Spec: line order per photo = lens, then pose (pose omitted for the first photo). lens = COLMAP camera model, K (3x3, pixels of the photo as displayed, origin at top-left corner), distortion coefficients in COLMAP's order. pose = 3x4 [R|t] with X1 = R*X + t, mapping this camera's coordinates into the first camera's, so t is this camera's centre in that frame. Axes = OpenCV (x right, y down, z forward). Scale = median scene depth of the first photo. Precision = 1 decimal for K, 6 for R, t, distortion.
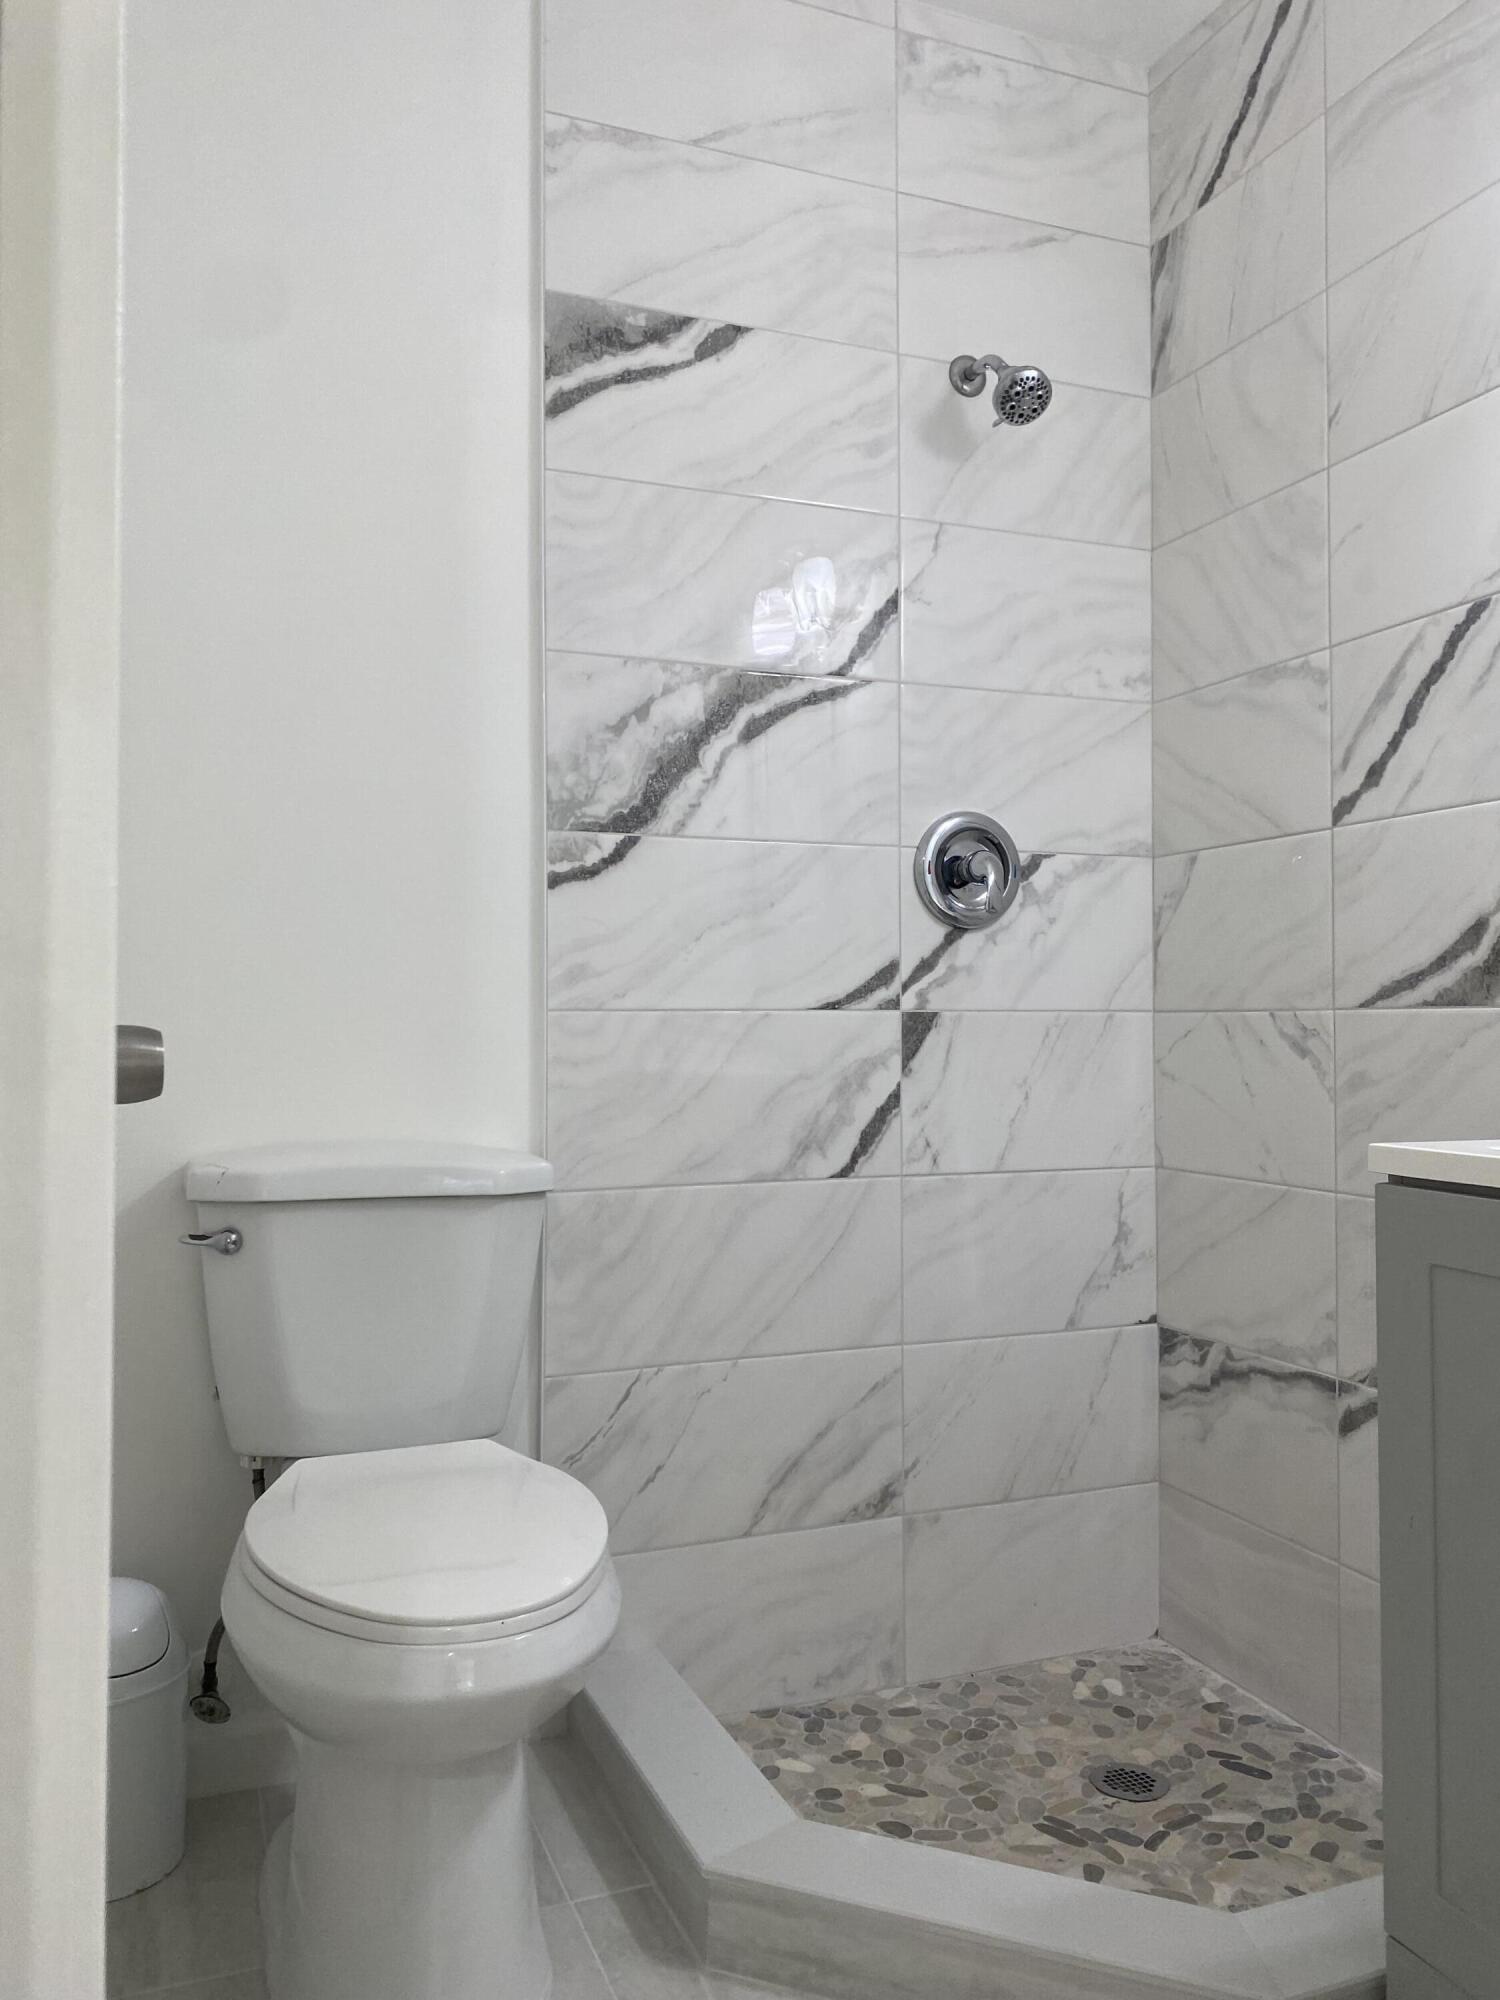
lens RADIAL K [[1546.8, 0, 756.3], [0, 1546.8, 983.6], [0, 0, 1]] dist [0.047166, -0.054889]
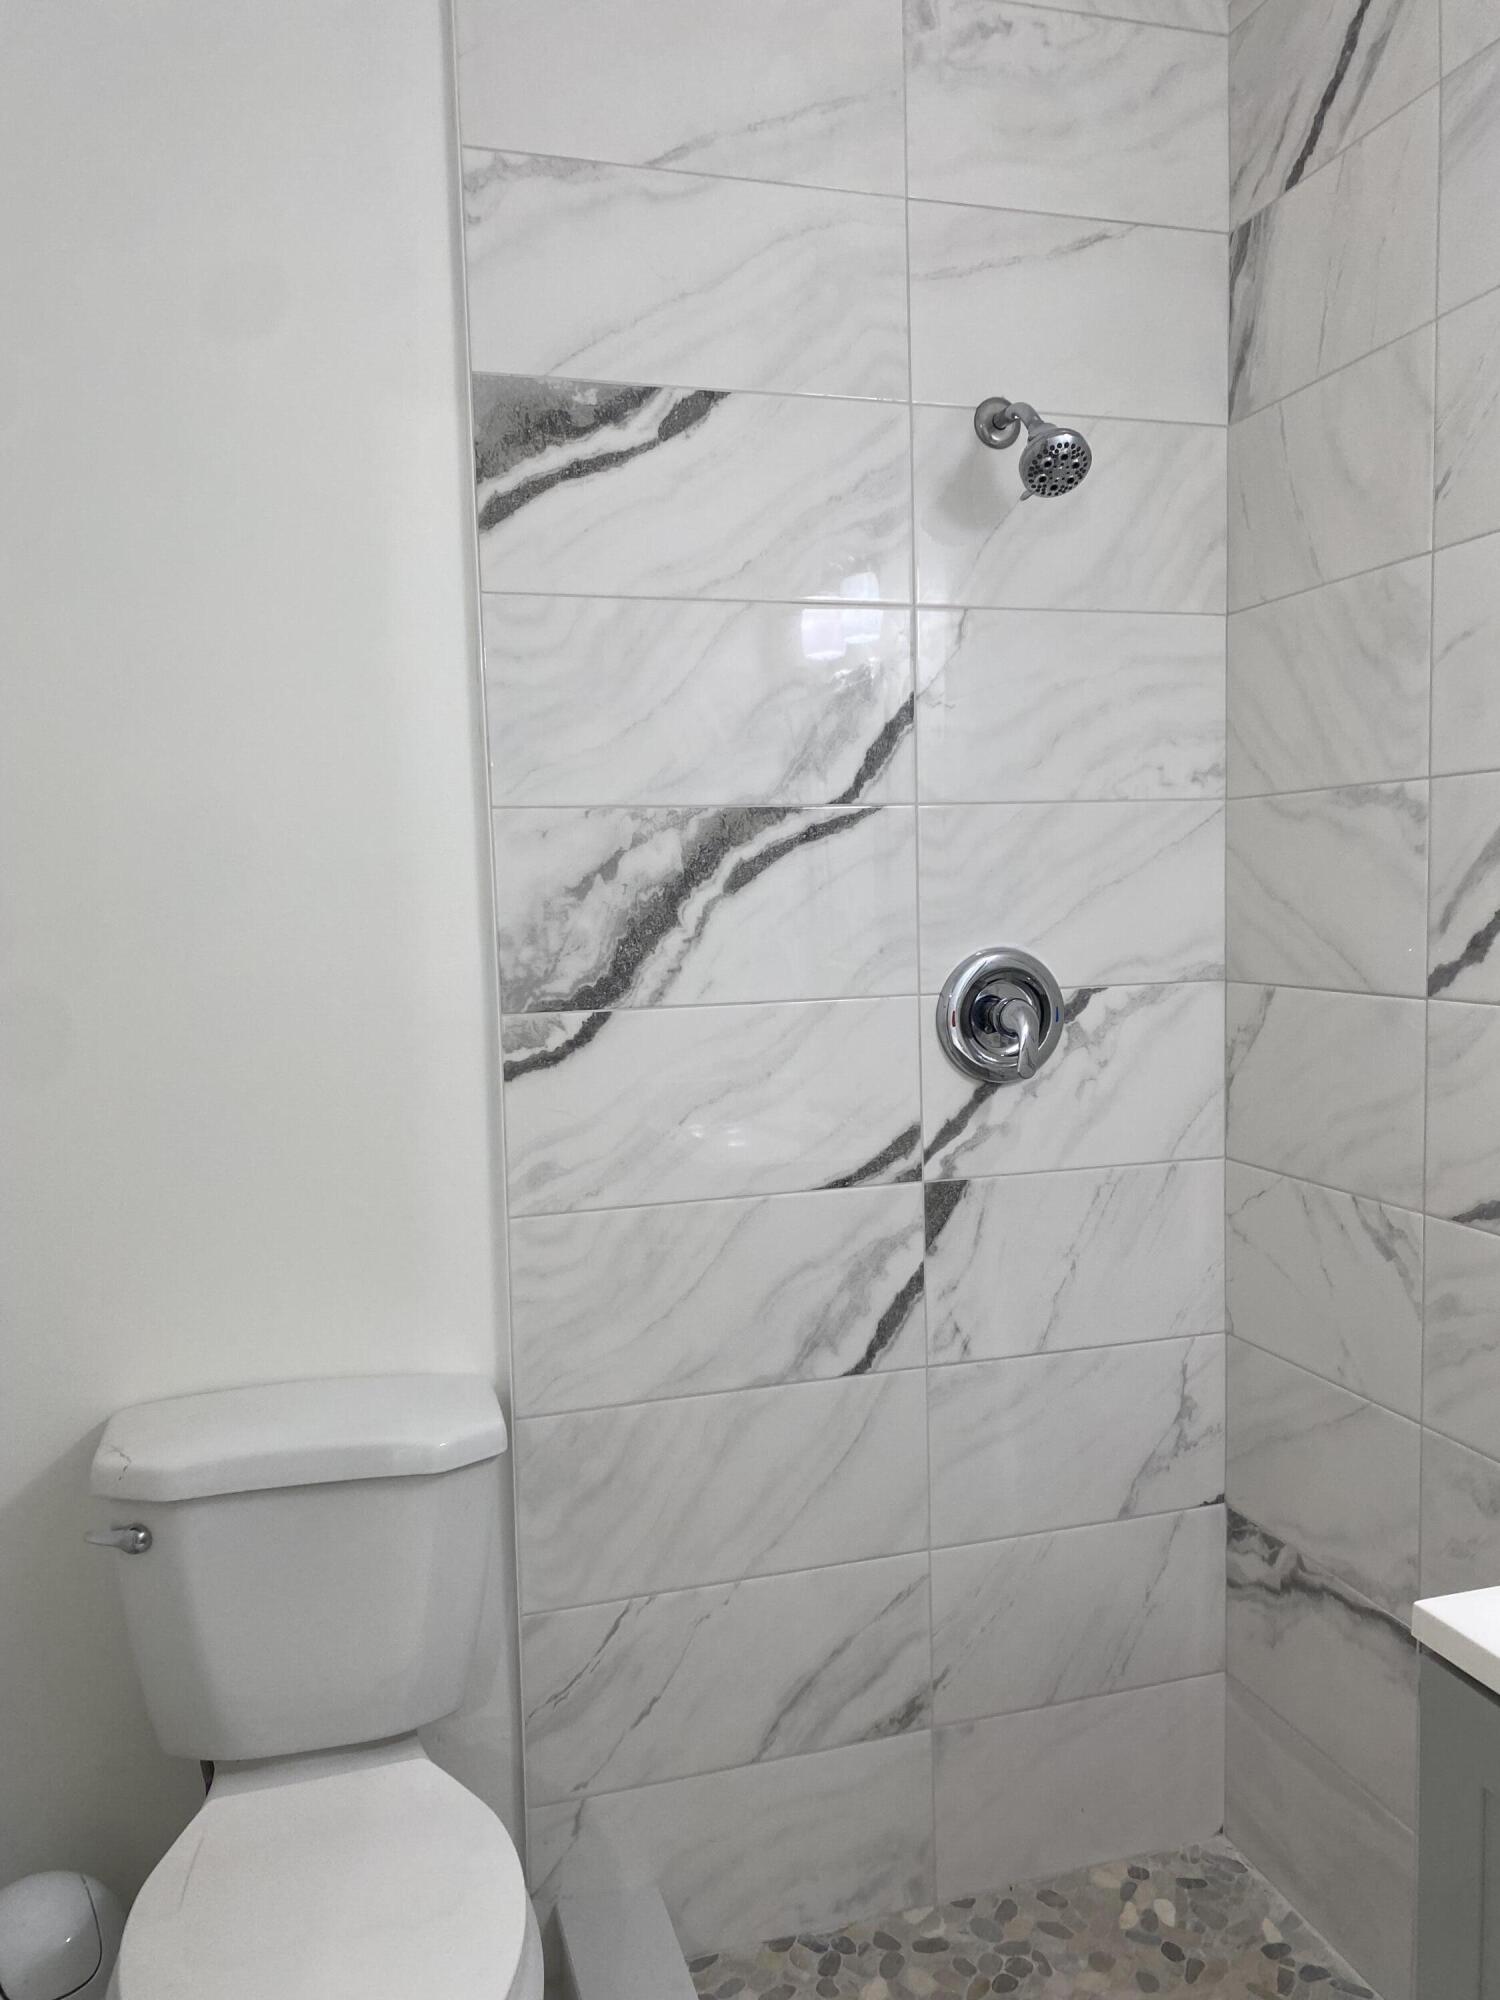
lens RADIAL K [[1539.3, 0, 779.9], [0, 1539.3, 1001.8], [0, 0, 1]] dist [0.040486, -0.038592]
pose [[0.995988, -0.014781, -0.088256, 0.093365], [0.024914, 0.993071, 0.114849, -0.191057], [0.085947, -0.116587, 0.989455, 0.142774]]
